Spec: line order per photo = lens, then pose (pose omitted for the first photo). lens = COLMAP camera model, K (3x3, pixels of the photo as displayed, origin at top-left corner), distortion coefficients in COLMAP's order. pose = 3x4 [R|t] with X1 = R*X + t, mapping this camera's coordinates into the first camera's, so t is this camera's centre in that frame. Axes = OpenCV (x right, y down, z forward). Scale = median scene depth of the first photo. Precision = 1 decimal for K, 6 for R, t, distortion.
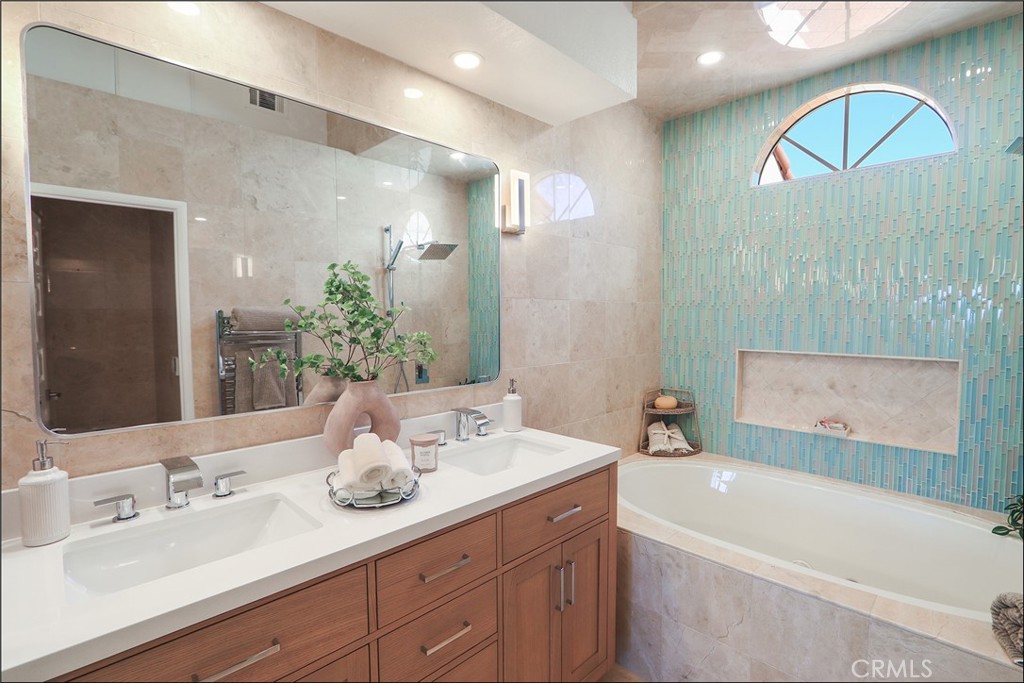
lens RADIAL K [[477.3, 0, 513.1], [0, 477.3, 339.4], [0, 0, 1]] dist [-0.017085, 0.002084]
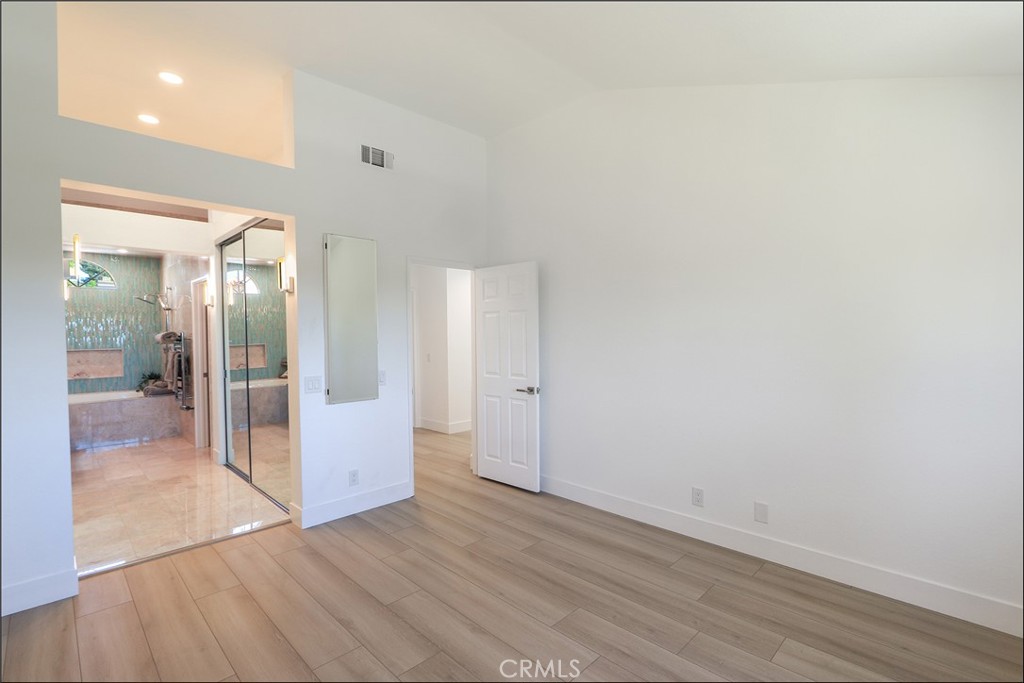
lens RADIAL K [[477.3, 0, 519.6], [0, 477.3, 338.6], [0, 0, 1]] dist [-0.017085, 0.002084]
pose [[-0.007460, -0.018744, 0.999796, -2.191302], [0.062322, 0.997872, 0.019173, 0.072701], [-0.998028, 0.062452, -0.006276, -1.640746]]
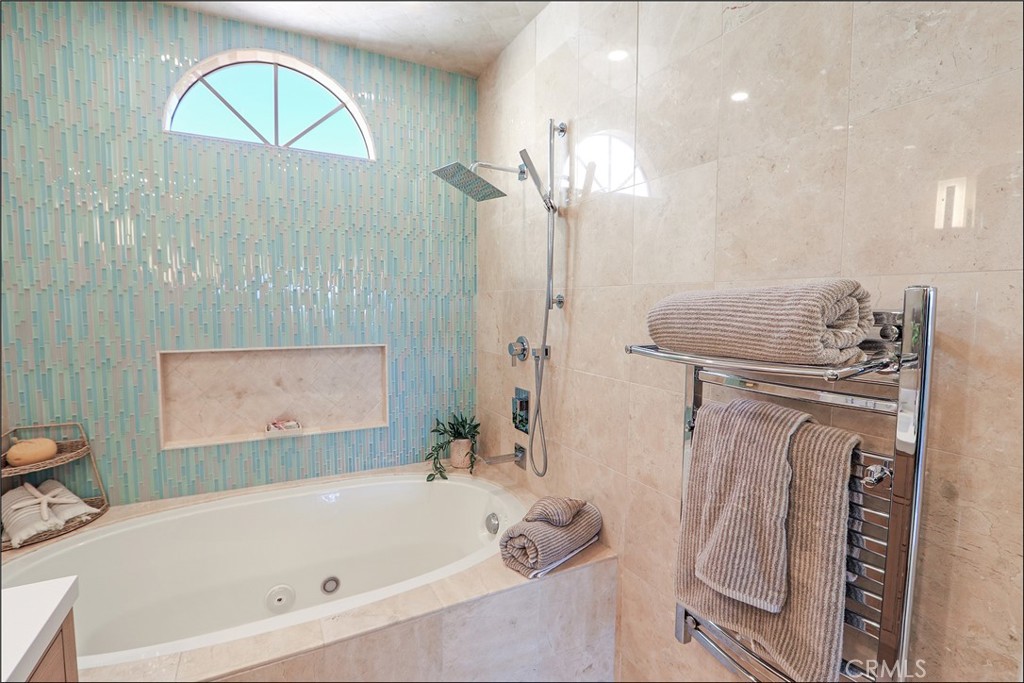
lens RADIAL K [[477.3, 0, 513.8], [0, 477.3, 340.8], [0, 0, 1]] dist [-0.017085, 0.002084]
pose [[0.293201, -0.067866, 0.953639, -0.065858], [0.041302, 0.997445, 0.058285, -0.017347], [-0.955158, 0.022298, 0.295254, 0.301544]]
